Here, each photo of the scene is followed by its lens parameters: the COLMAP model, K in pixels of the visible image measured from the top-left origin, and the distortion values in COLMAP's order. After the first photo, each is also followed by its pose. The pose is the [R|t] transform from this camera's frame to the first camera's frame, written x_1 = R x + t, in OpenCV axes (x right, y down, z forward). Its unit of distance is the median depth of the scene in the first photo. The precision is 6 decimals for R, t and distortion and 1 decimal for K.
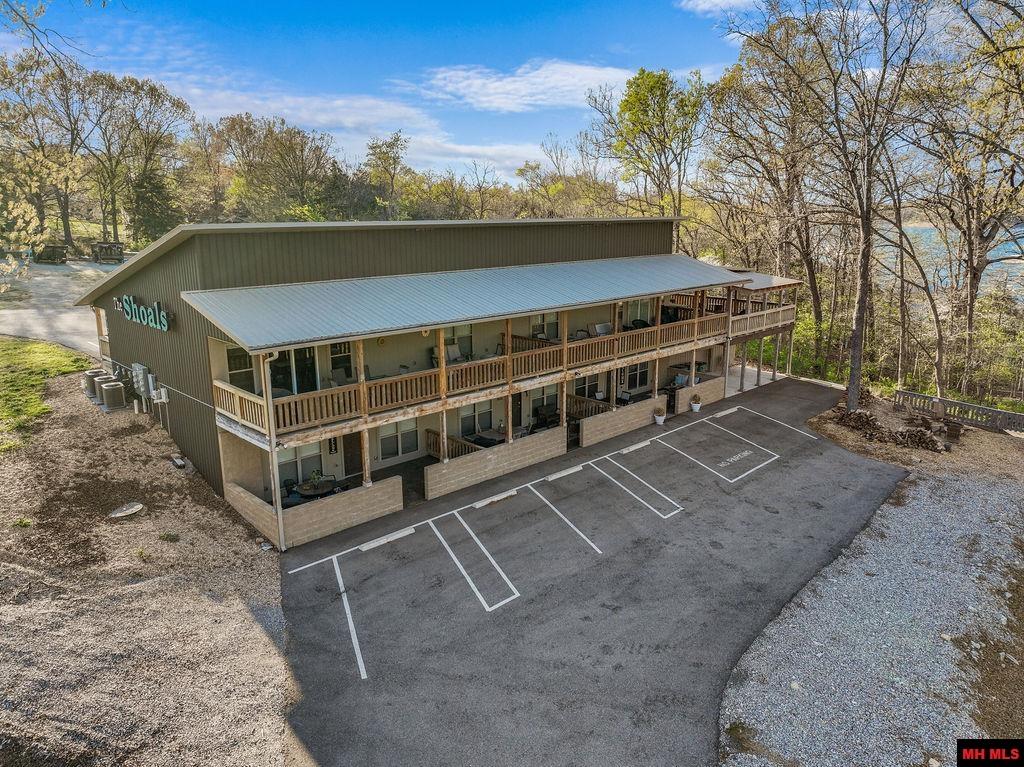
lens RADIAL K [[708.1, 0, 512.0], [0, 708.1, 383.5], [0, 0, 1]] dist [0.003676, 0.001609]
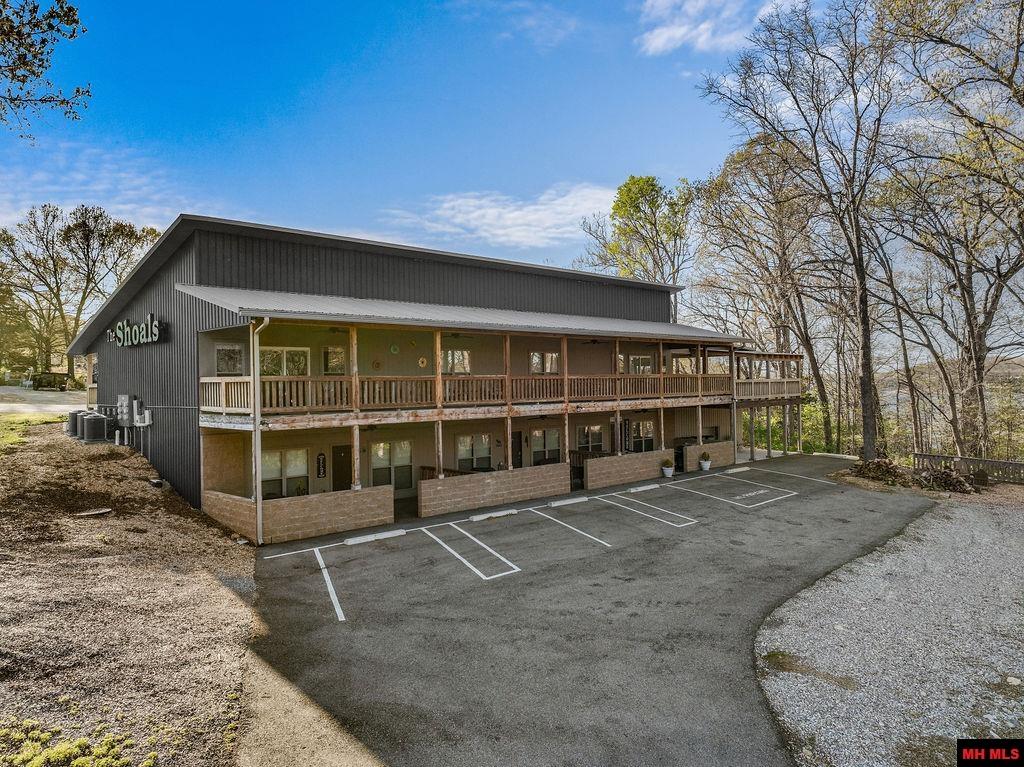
lens RADIAL K [[720.8, 0, 512.0], [0, 720.8, 383.5], [0, 0, 1]] dist [0.002907, 0.004259]
pose [[0.999924, -0.012281, -0.001023, 0.003044], [0.011693, 0.971689, -0.235975, 0.236020], [0.003892, 0.235945, 0.971759, 0.049885]]
